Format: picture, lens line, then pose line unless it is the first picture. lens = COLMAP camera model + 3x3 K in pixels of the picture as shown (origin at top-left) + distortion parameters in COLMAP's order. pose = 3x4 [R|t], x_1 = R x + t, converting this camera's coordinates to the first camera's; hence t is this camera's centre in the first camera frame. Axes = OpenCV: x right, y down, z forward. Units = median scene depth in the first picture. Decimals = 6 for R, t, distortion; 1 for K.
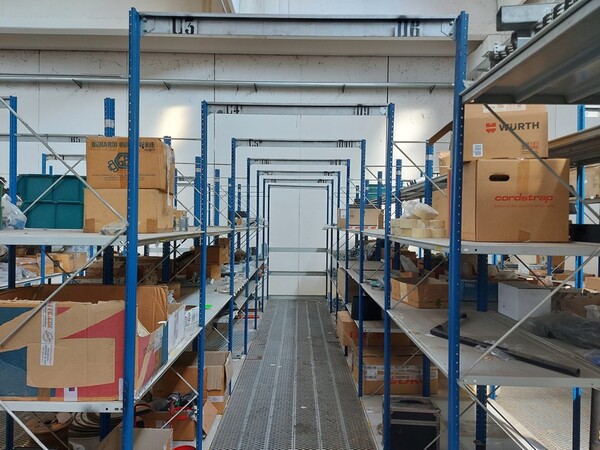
lens RADIAL K [[430.6, 0, 303.3], [0, 430.6, 228.6], [0, 0, 1]] dist [0.079573, -0.070256]
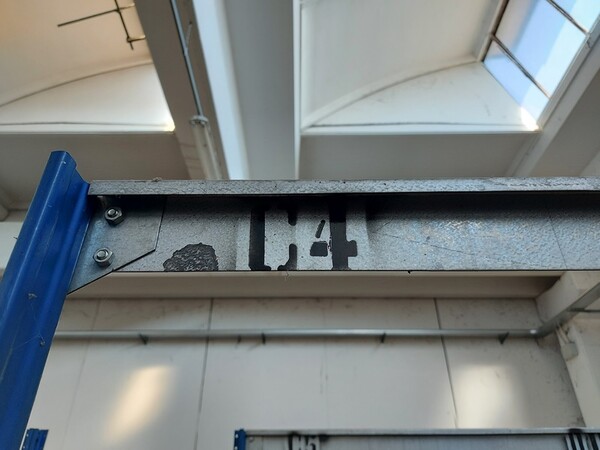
lens RADIAL K [[430.6, 0, 299.5], [0, 430.6, 227.3], [0, 0, 1]] dist [0.079573, -0.070256]
pose [[0.999852, -0.012086, 0.012244, -0.109881], [0.016857, 0.830421, -0.556881, -0.139687], [-0.003438, 0.557005, 0.830502, 0.562885]]
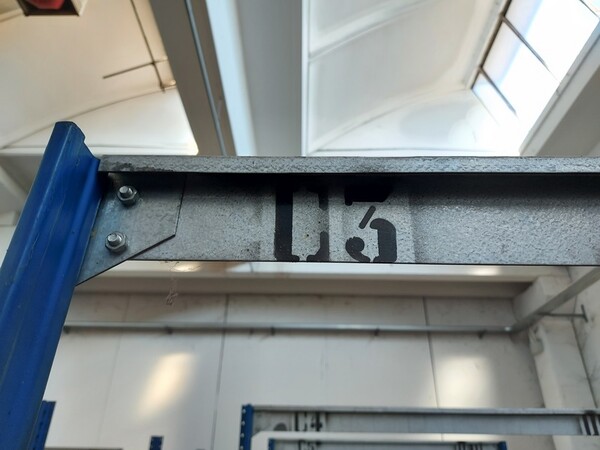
lens RADIAL K [[430.6, 0, 303.0], [0, 430.6, 225.9], [0, 0, 1]] dist [0.079573, -0.070256]
pose [[0.999973, 0.001363, 0.007243, -0.113450], [0.002497, 0.862029, -0.506853, -0.145387], [-0.006934, 0.506857, 0.862002, 0.331974]]
